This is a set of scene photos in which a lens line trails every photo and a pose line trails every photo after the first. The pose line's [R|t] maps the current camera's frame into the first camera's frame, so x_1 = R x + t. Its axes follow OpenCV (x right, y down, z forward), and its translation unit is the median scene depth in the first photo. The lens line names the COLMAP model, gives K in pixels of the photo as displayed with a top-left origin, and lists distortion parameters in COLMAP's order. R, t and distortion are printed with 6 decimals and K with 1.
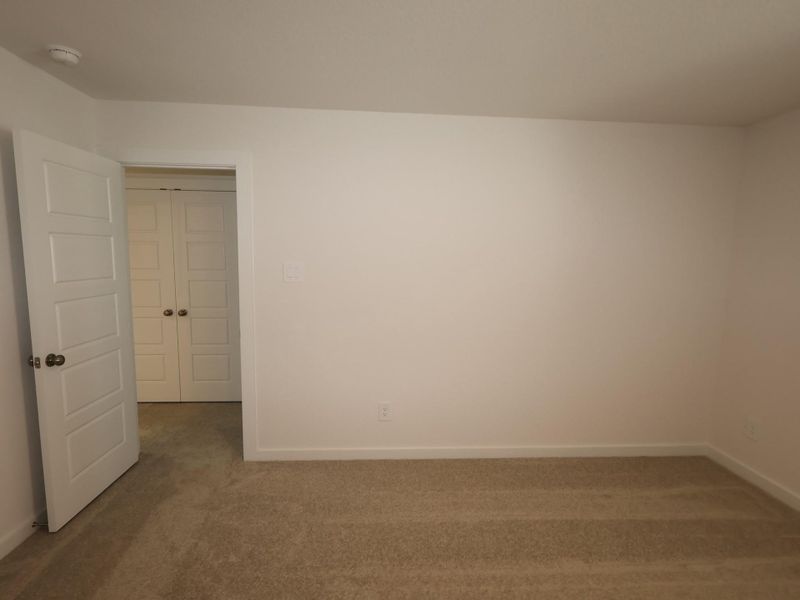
lens RADIAL K [[420.6, 0, 408.9], [0, 420.6, 302.7], [0, 0, 1]] dist [0.001594, 0.001954]
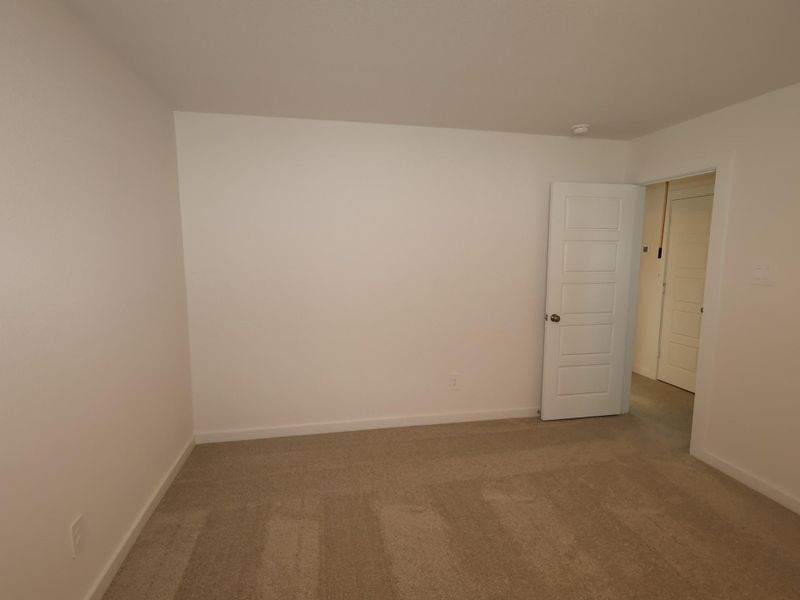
lens RADIAL K [[420.6, 0, 397.4], [0, 420.6, 299.7], [0, 0, 1]] dist [0.001594, 0.001954]
pose [[0.115249, 0.092643, -0.989007, 0.675659], [-0.113694, 0.990329, 0.079518, 0.003382], [0.986809, 0.103280, 0.124668, 0.169899]]
